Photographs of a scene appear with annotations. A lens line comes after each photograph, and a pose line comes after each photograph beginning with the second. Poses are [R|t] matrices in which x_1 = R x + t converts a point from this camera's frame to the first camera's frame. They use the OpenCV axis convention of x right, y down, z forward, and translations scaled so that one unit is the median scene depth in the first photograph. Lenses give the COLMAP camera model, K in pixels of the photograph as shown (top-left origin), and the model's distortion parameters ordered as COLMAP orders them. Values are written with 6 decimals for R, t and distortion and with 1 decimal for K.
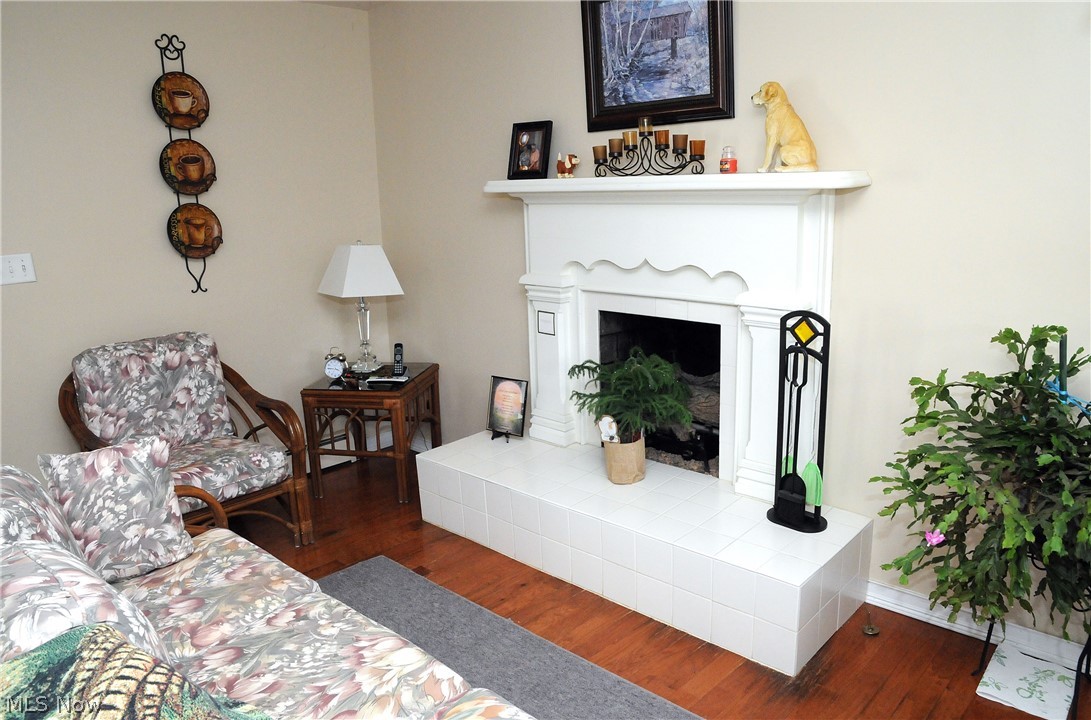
lens RADIAL K [[766.7, 0, 545.9], [0, 766.7, 358.3], [0, 0, 1]] dist [-0.077532, 0.022758]
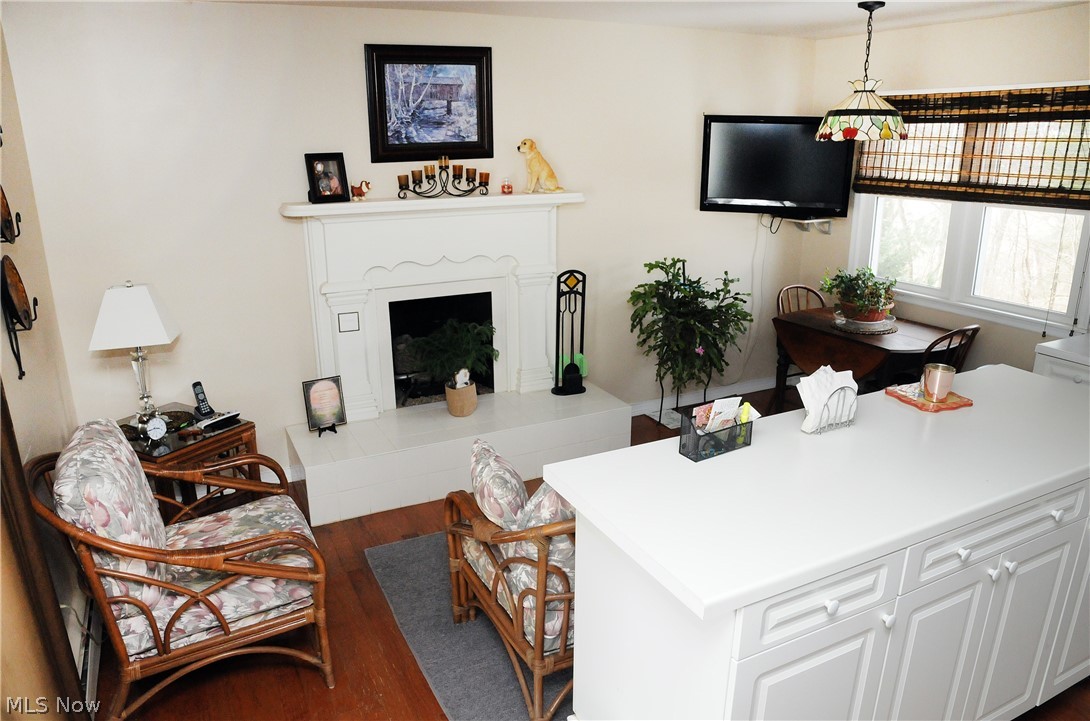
lens RADIAL K [[766.0, 0, 545.0], [0, 766.0, 362.0], [0, 0, 1]] dist [-0.077532, 0.022758]
pose [[0.351992, -0.242015, 0.904174, -1.170412], [0.206583, 0.962260, 0.177140, -0.159590], [-0.912921, 0.124435, 0.388704, 0.327372]]
